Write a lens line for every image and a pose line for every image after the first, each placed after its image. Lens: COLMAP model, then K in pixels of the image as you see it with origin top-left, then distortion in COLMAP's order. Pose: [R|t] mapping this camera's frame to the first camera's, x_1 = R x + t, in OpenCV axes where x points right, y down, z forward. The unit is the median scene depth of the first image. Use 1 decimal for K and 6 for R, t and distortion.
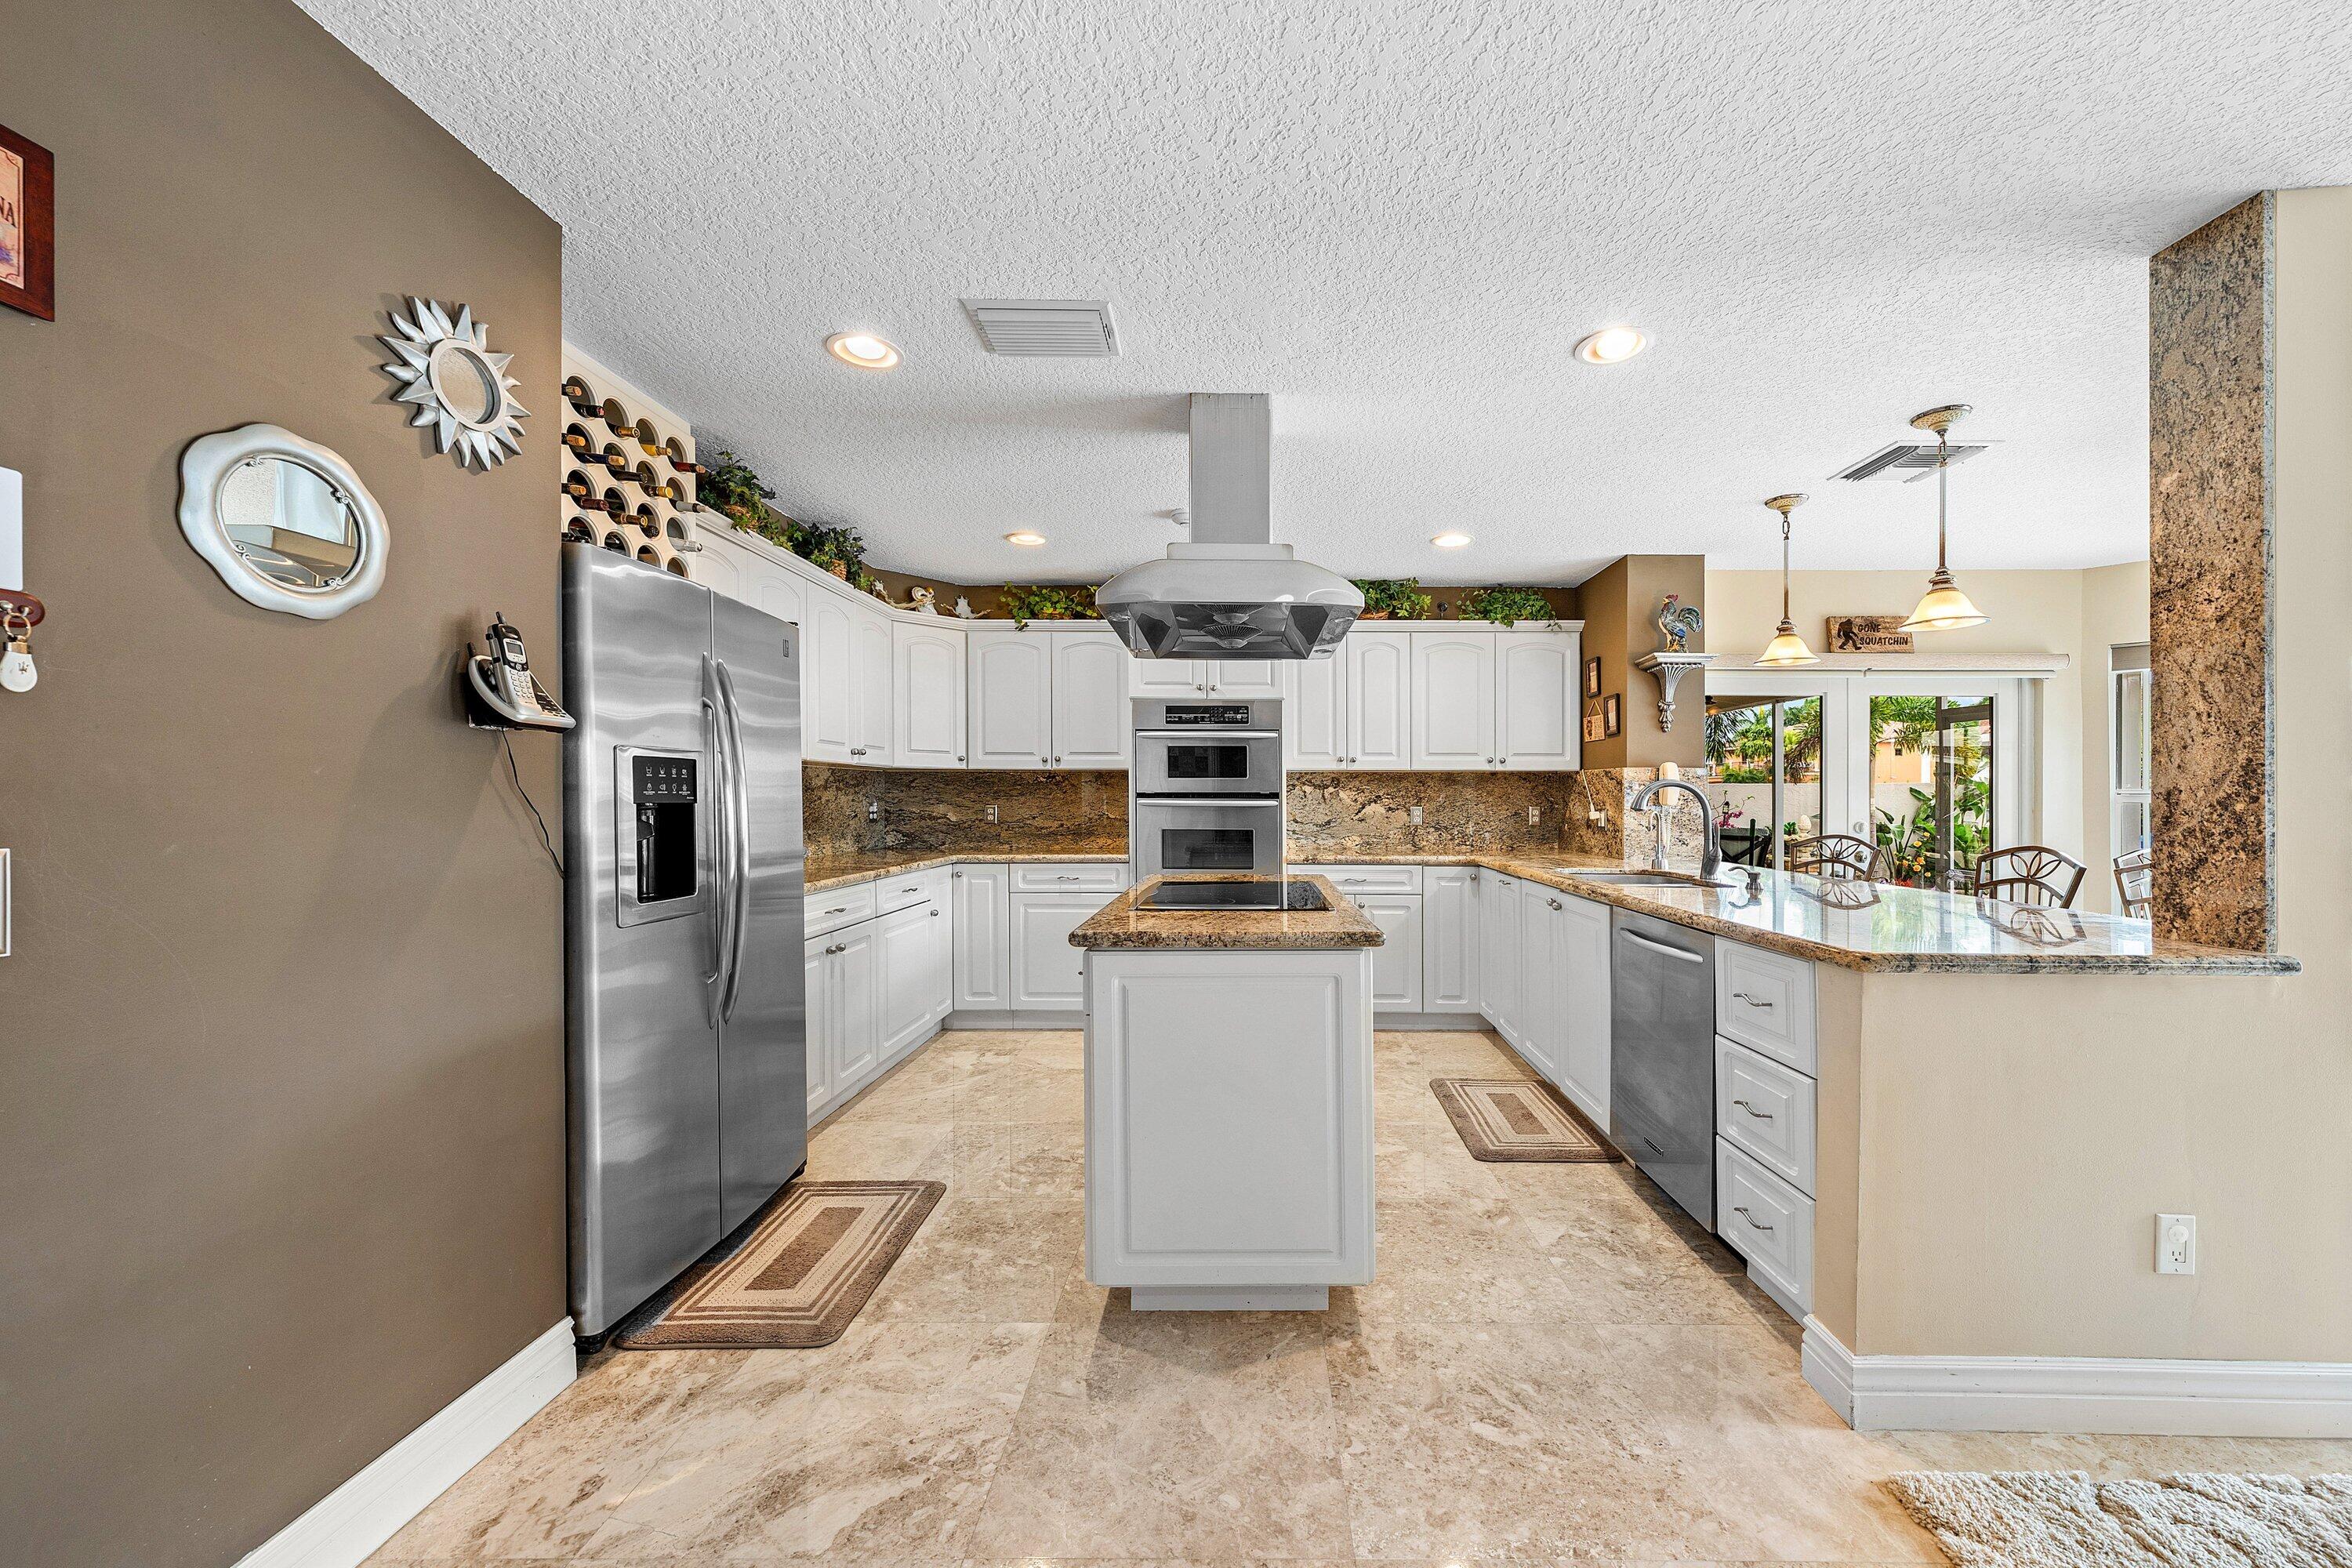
lens RADIAL K [[850.7, 0, 1239.7], [0, 850.7, 802.2], [0, 0, 1]] dist [0.001035, 0.000006]
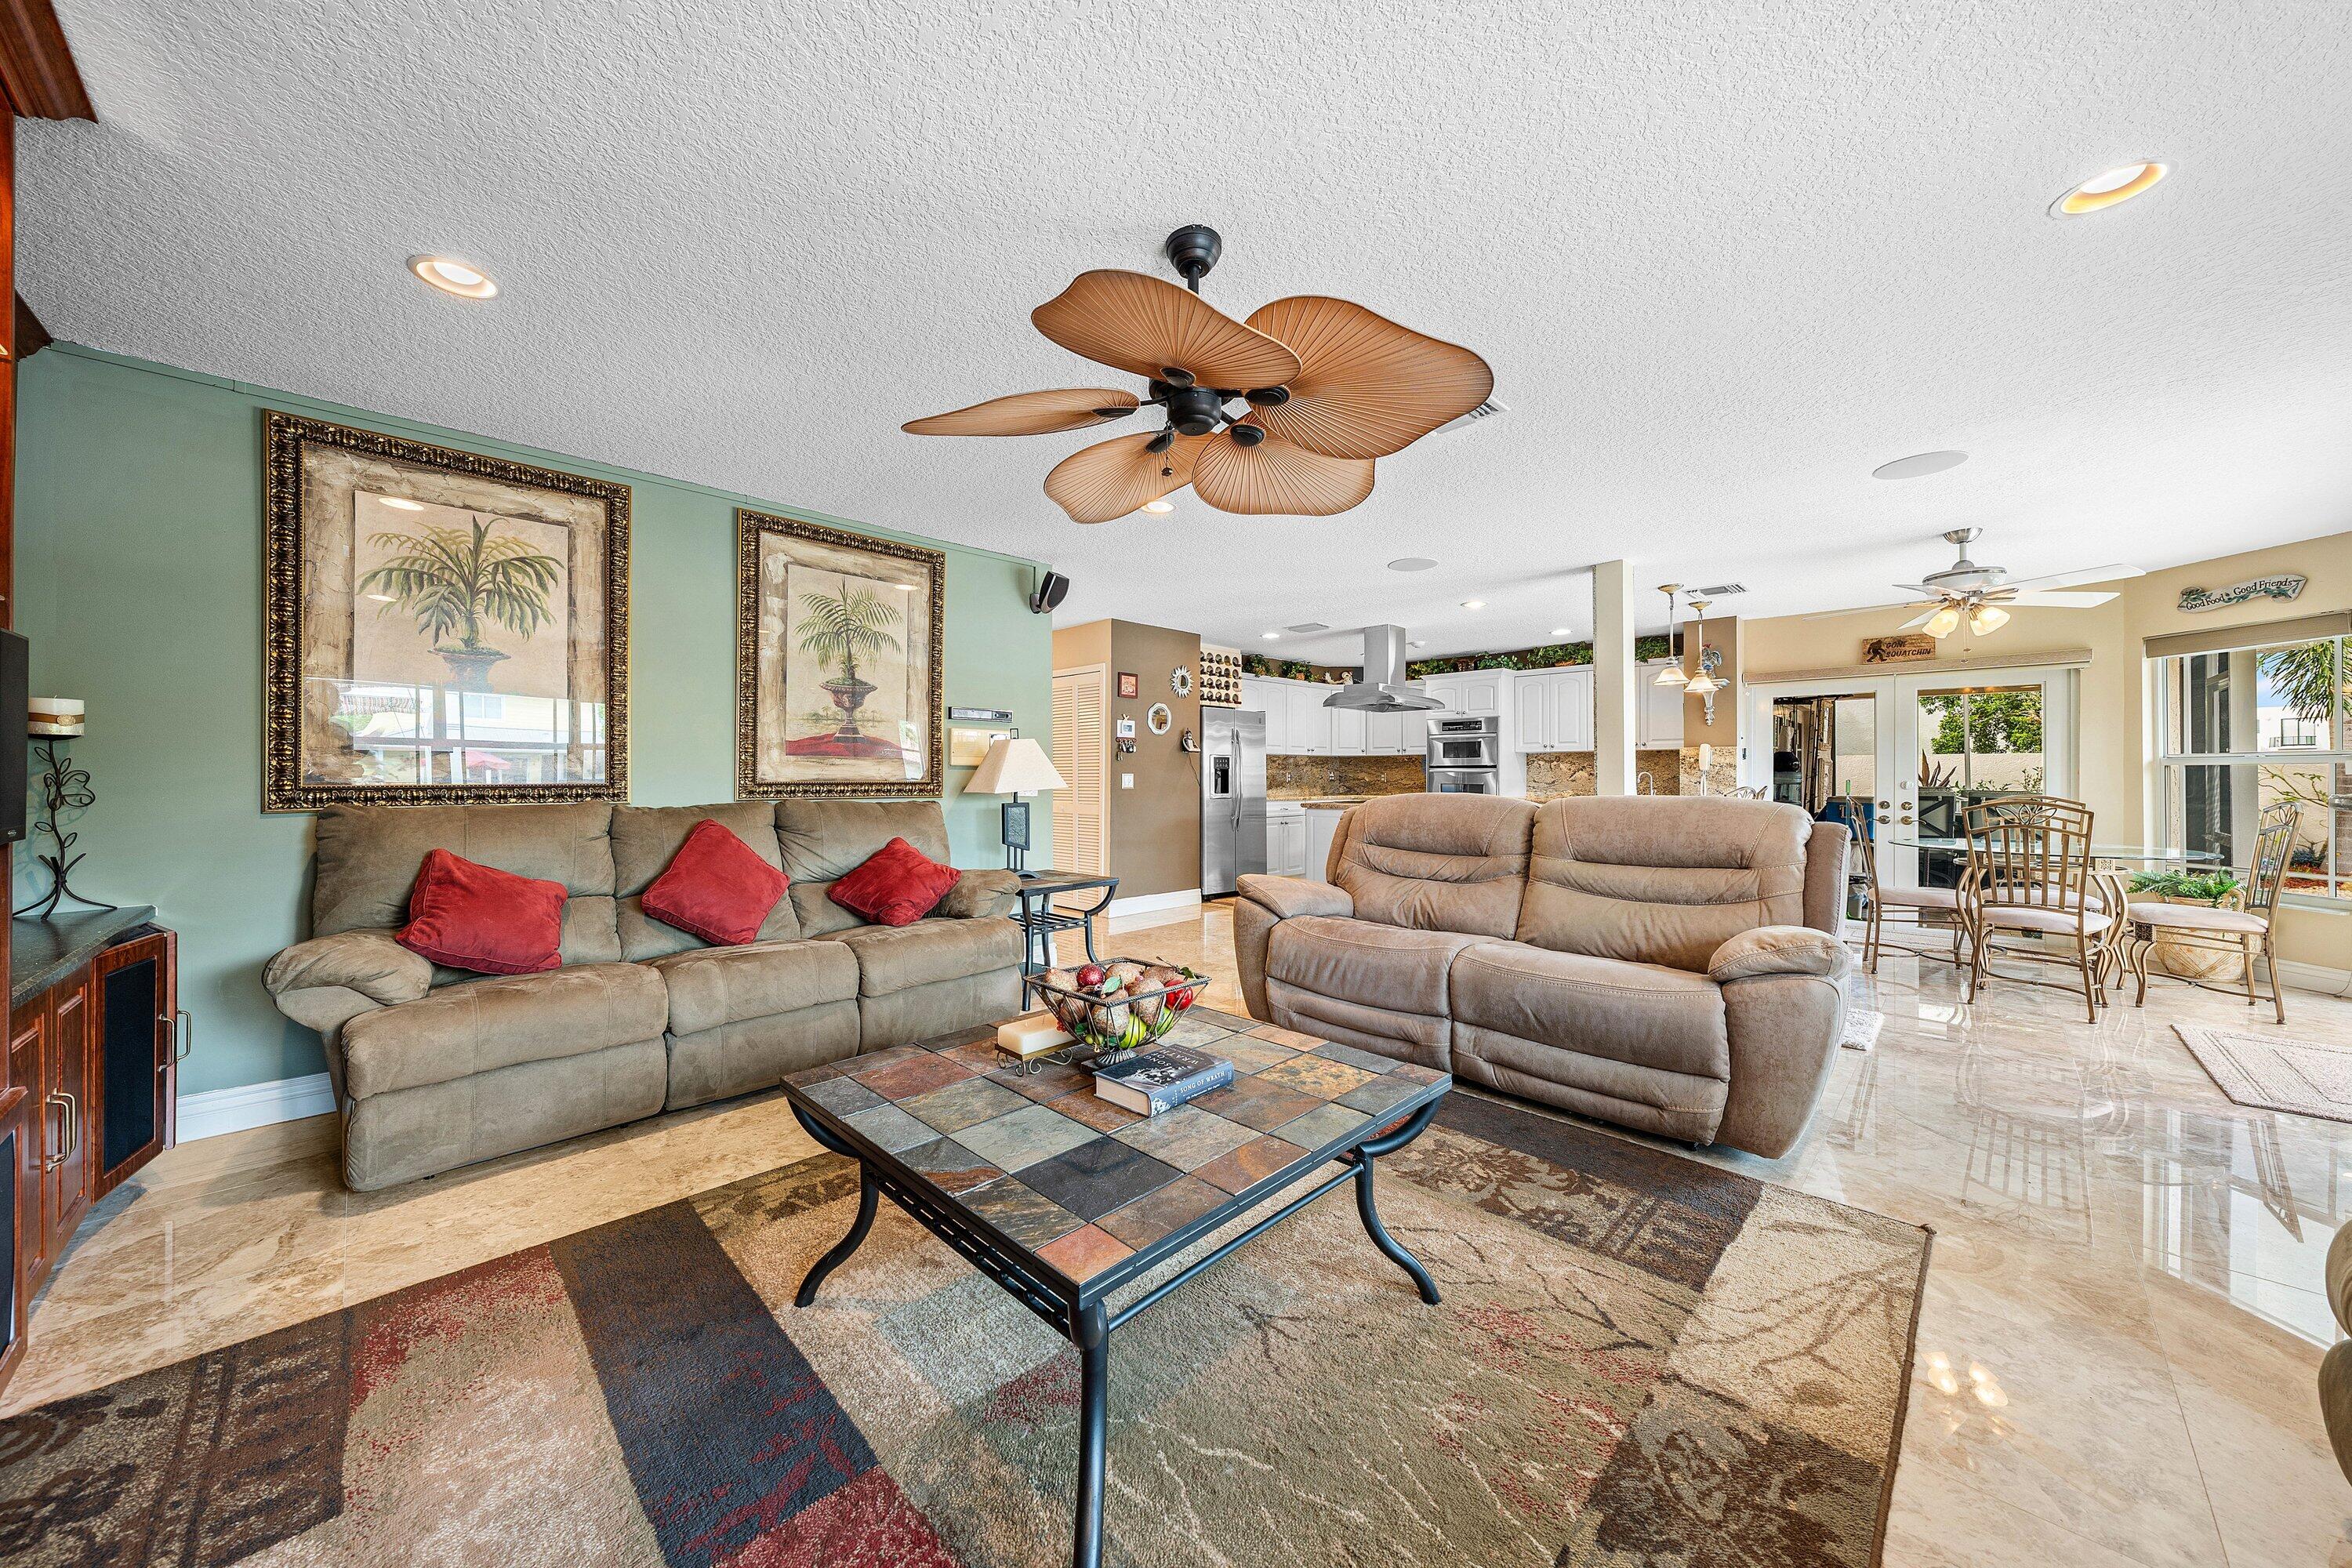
lens RADIAL K [[882.9, 0, 1183.6], [0, 882.9, 784.3], [0, 0, 1]] dist [0.001056, -0.000090]
pose [[0.702486, 0.002808, -0.711692, 1.174983], [-0.001257, 0.999996, 0.002705, 0.035227], [0.711696, -0.001005, 0.702487, -1.110543]]
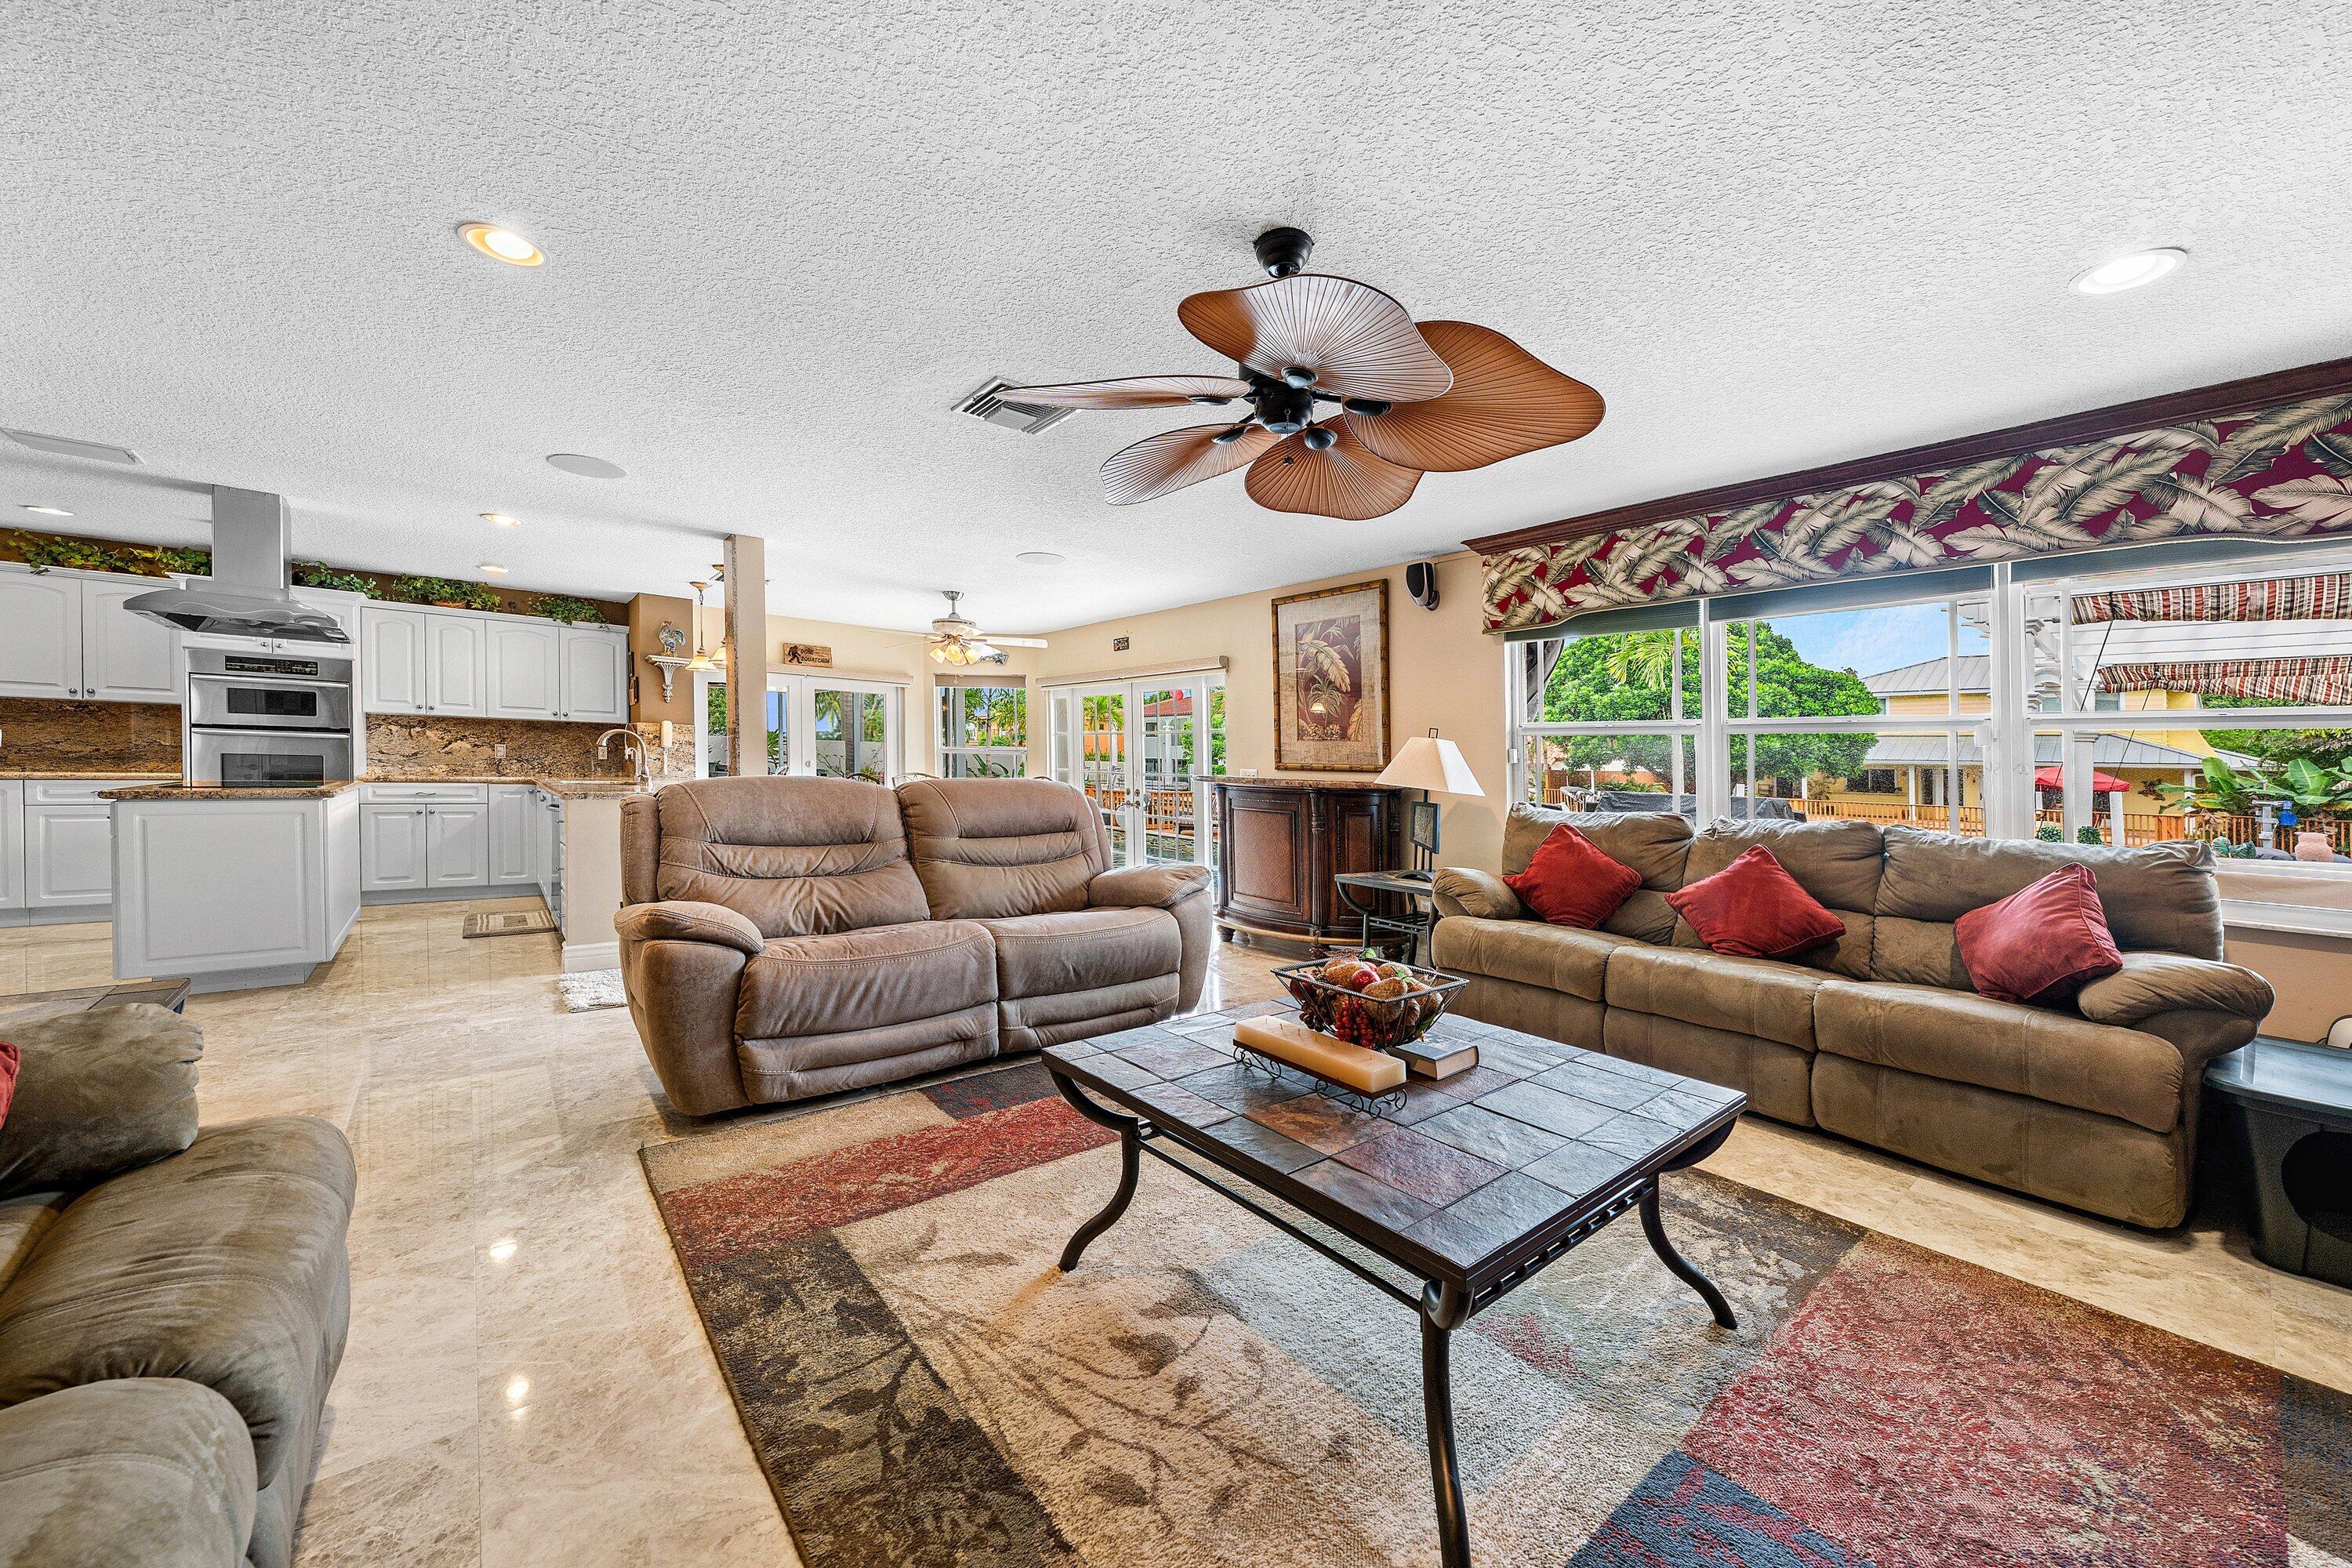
lens RADIAL K [[847.1, 0, 1176.0], [0, 847.1, 784.0], [0, 0, 1]] dist [-0.002787, -0.000223]
pose [[0.767039, 0.004312, 0.641586, 0.236396], [-0.020278, 0.999641, 0.017524, 0.032536], [-0.641280, -0.026452, 0.766851, -1.066608]]
